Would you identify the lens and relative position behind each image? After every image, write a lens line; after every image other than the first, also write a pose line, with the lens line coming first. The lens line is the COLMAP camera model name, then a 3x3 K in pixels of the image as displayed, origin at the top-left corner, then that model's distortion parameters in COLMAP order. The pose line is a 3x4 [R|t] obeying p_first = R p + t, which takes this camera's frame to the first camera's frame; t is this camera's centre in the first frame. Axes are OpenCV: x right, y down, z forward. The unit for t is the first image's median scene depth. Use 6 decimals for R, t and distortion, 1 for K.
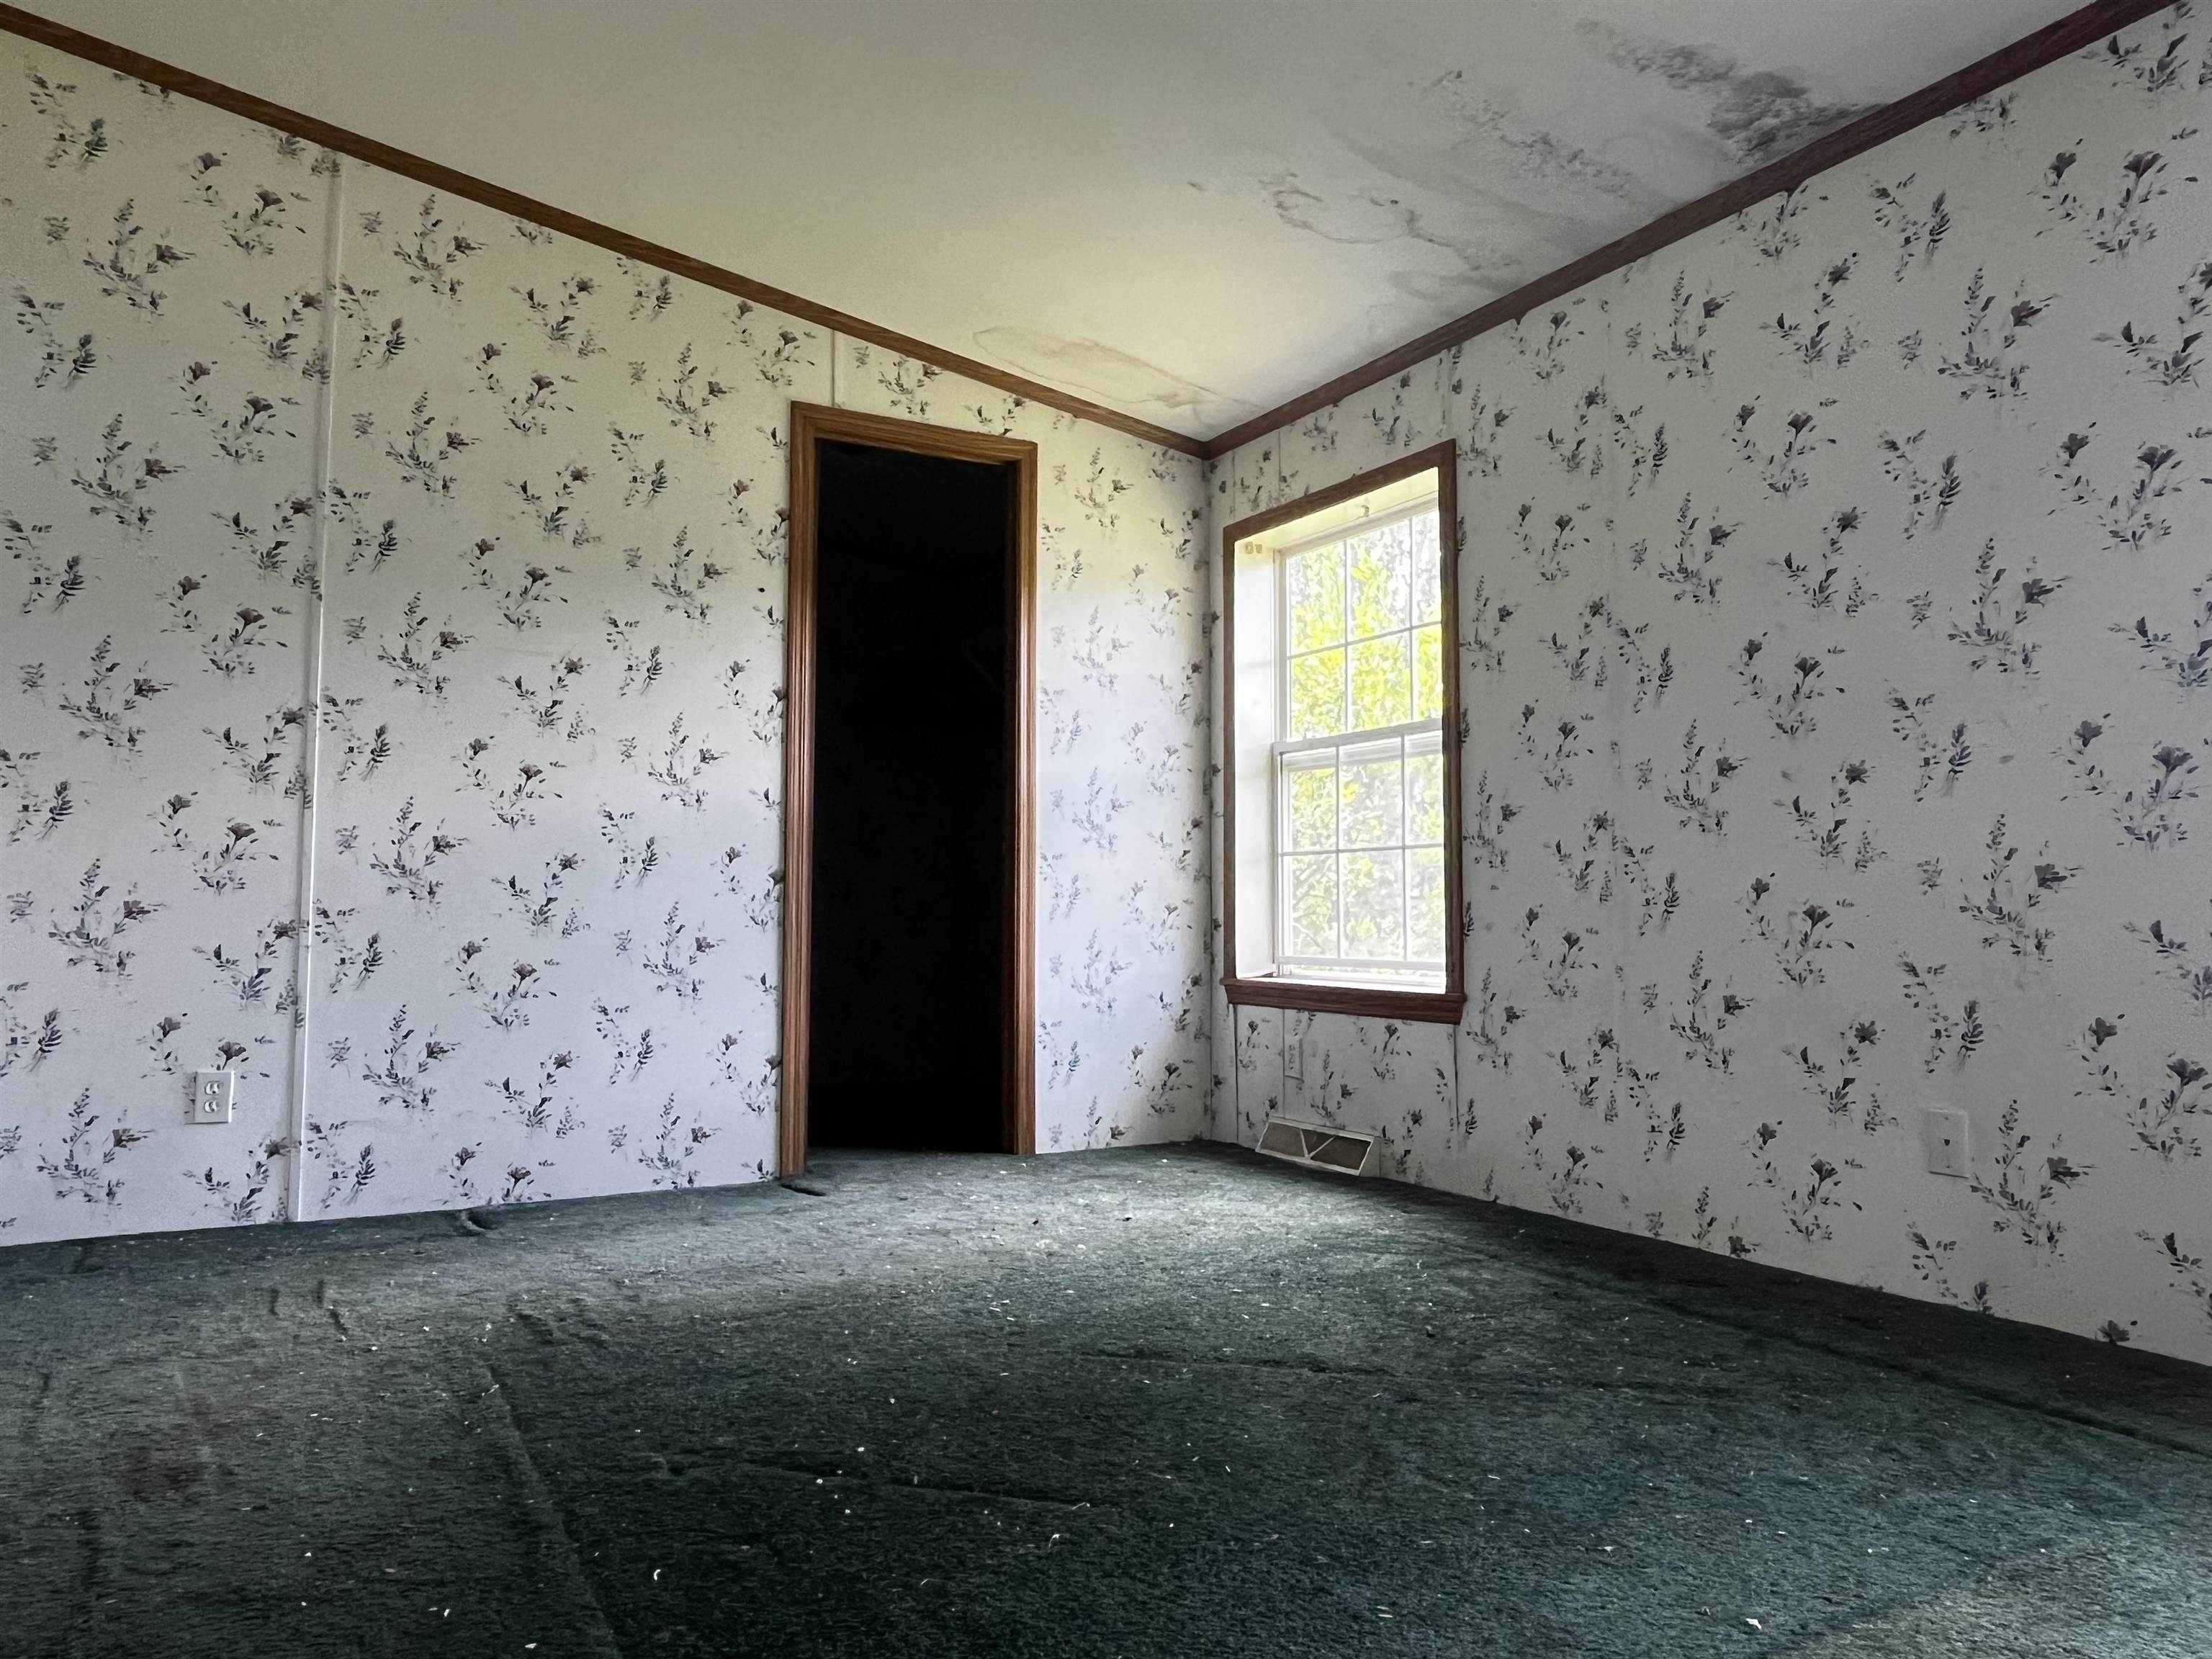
lens RADIAL K [[1475.6, 0, 1115.3], [0, 1475.6, 824.3], [0, 0, 1]] dist [-0.001806, -0.002140]
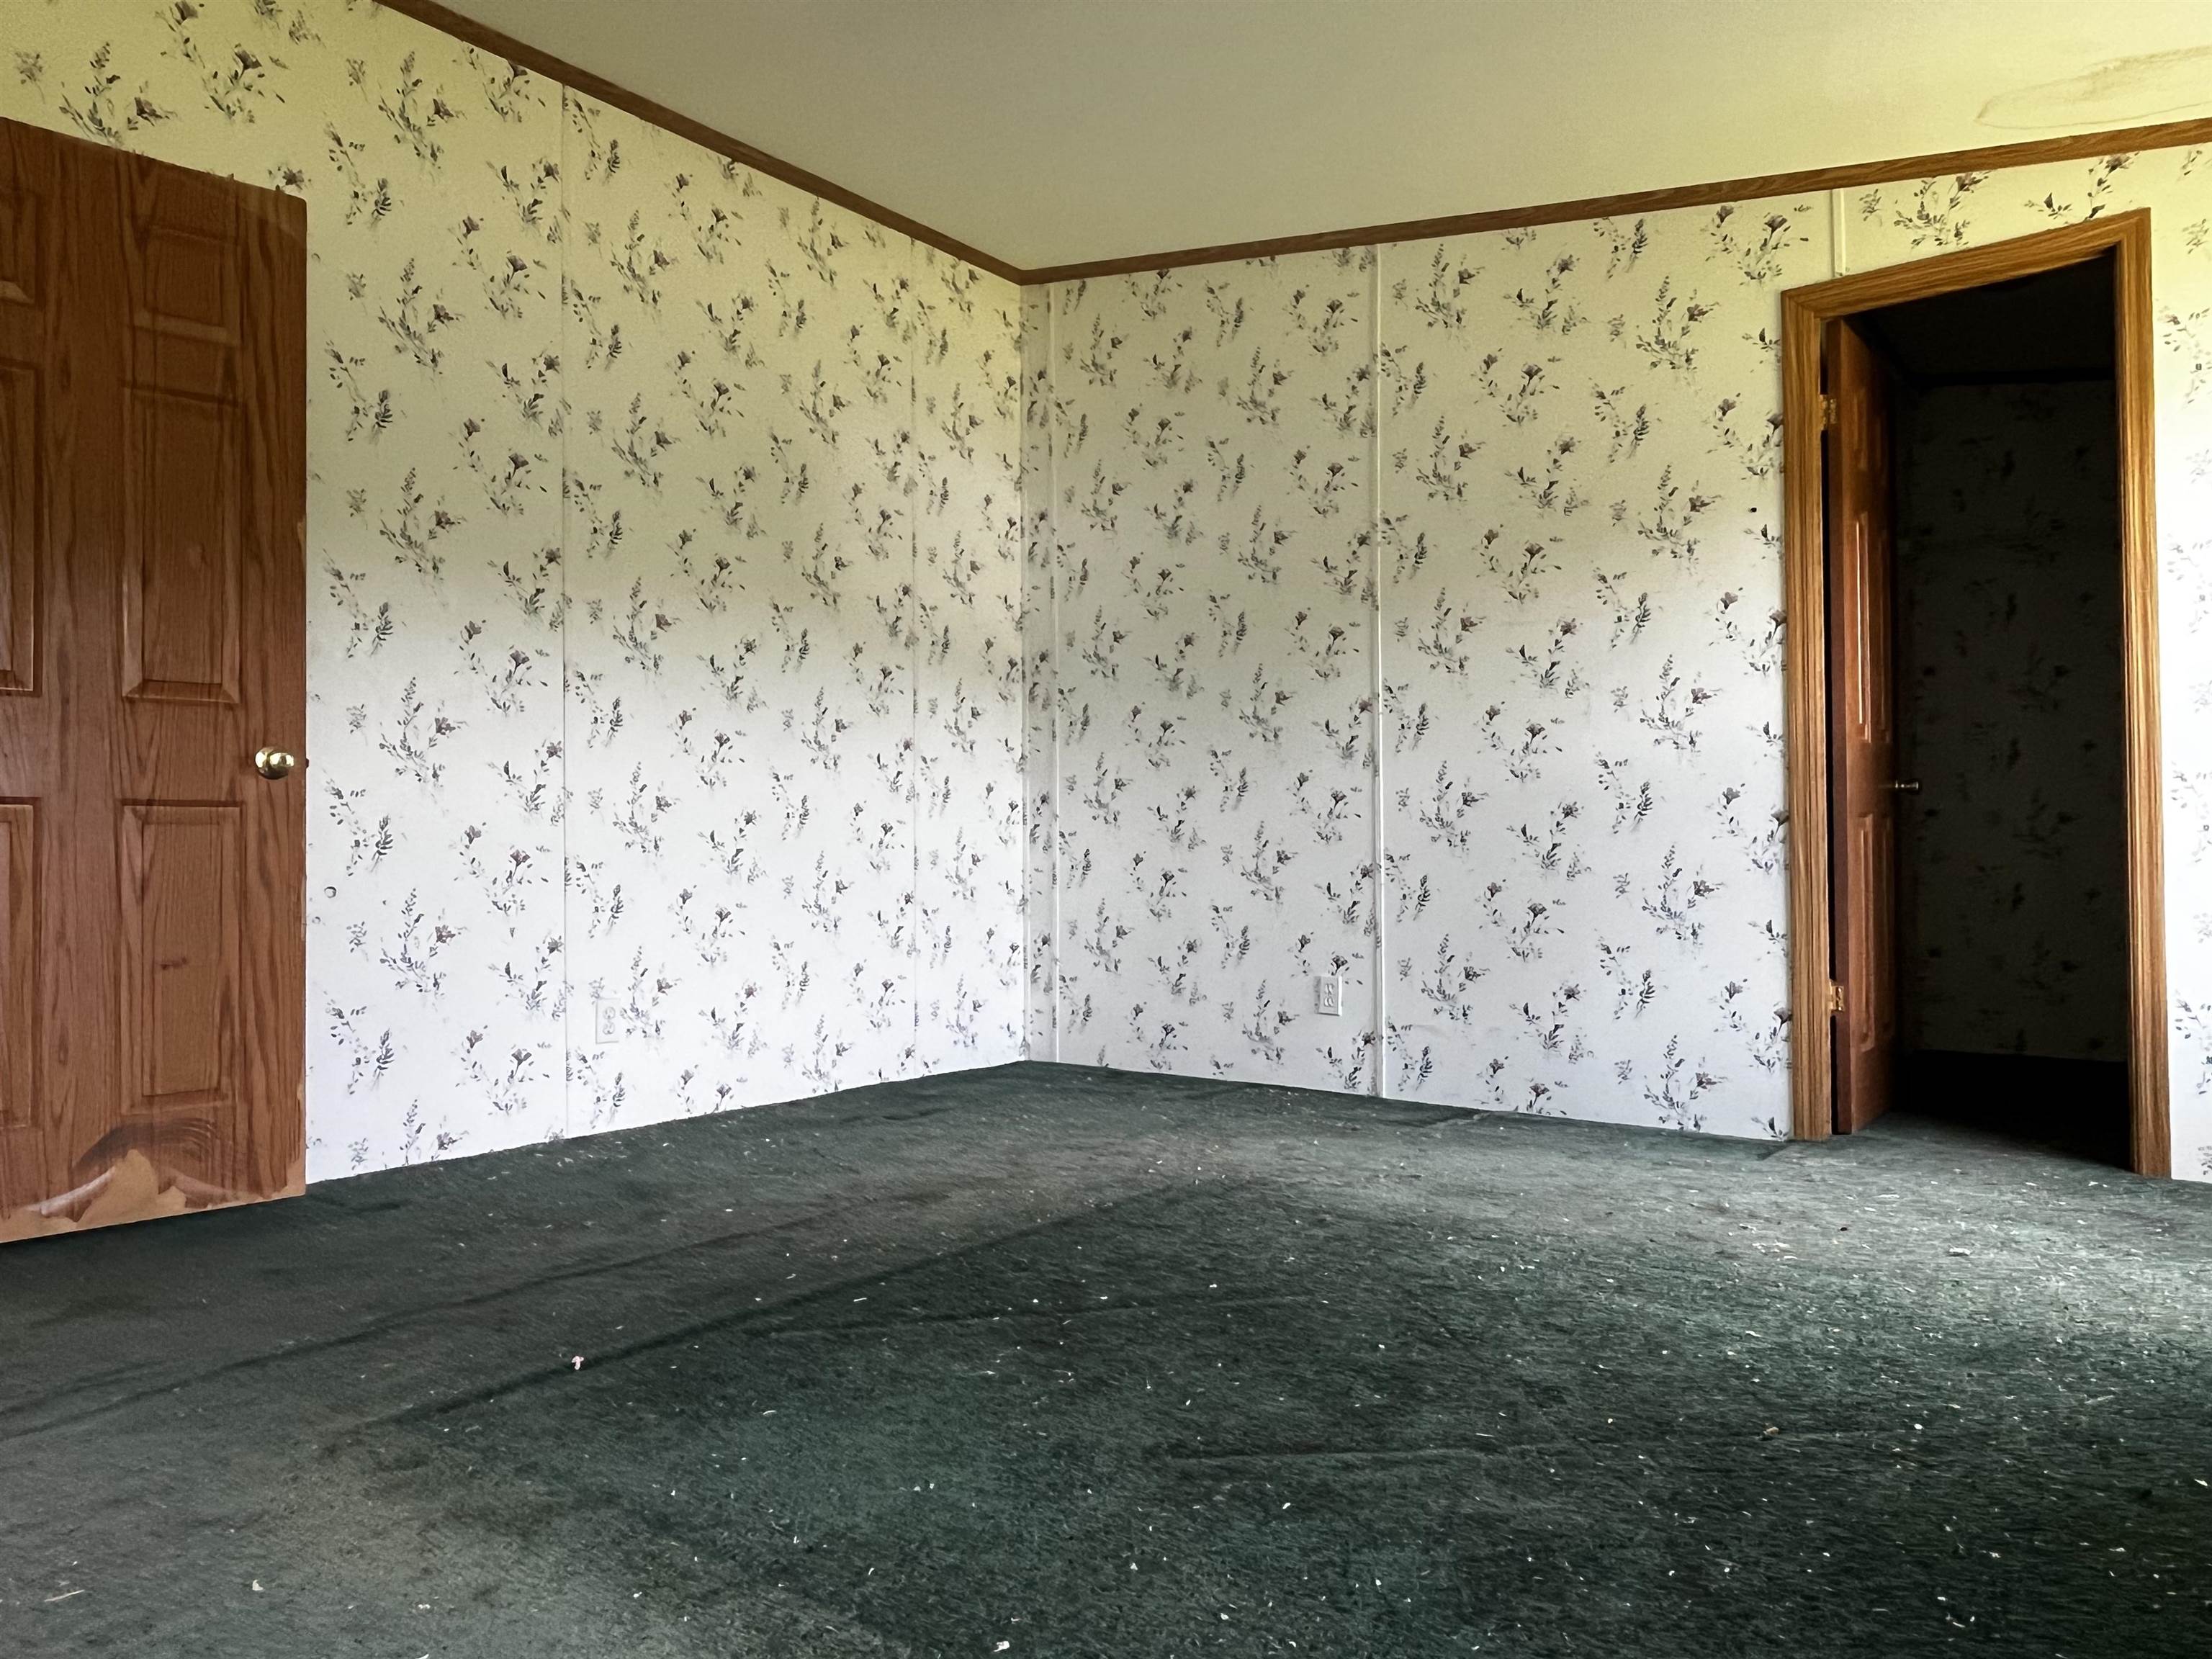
lens RADIAL K [[1475.6, 0, 1108.8], [0, 1475.6, 829.8], [0, 0, 1]] dist [-0.001806, -0.002140]
pose [[0.379452, -0.017109, -0.925053, 0.491055], [0.067517, 0.997675, 0.009243, 0.006999], [0.922744, -0.065964, 0.379725, 0.271987]]
